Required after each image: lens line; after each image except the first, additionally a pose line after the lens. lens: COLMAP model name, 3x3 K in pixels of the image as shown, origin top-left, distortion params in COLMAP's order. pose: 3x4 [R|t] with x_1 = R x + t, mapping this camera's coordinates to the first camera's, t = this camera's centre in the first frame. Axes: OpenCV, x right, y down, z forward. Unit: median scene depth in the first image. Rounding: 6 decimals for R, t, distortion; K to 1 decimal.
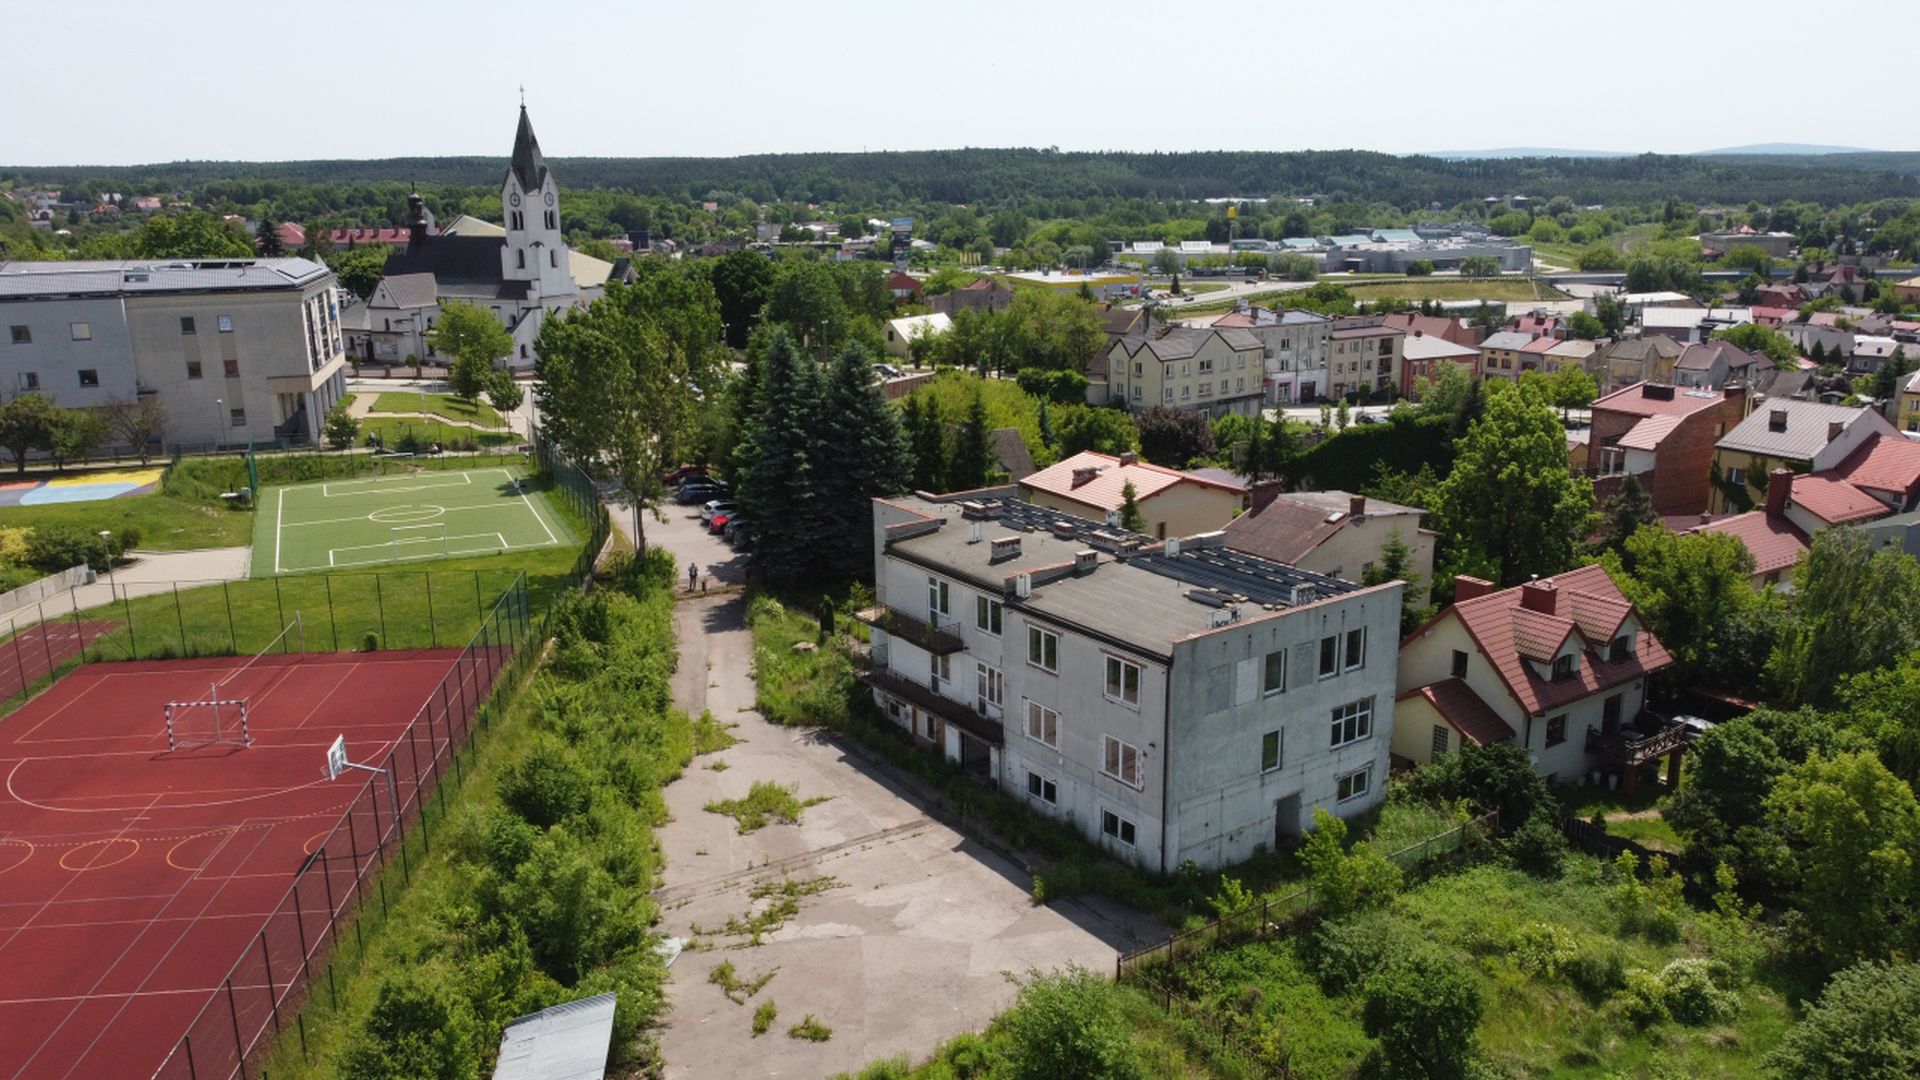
lens RADIAL K [[1457.5, 0, 960.0], [0, 1457.5, 540.0], [0, 0, 1]] dist [0.005345, -0.007136]
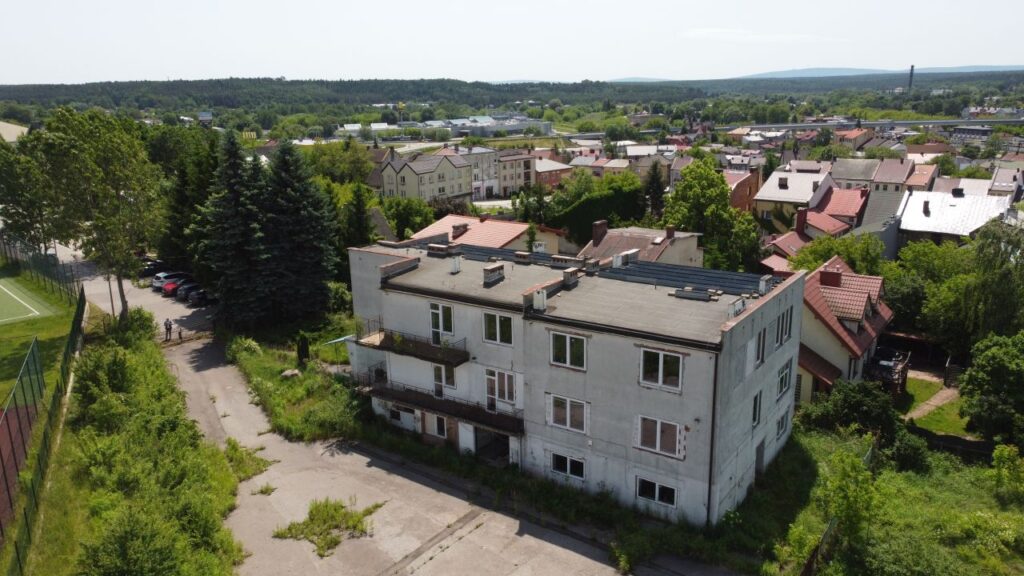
lens RADIAL K [[777.4, 0, 512.0], [0, 777.4, 288.0], [0, 0, 1]] dist [0.005345, -0.007136]
pose [[0.941311, -0.088839, 0.325639, -0.119650], [0.089292, 0.995913, 0.013587, 0.007301], [-0.325515, 0.016288, 0.945397, 0.265837]]
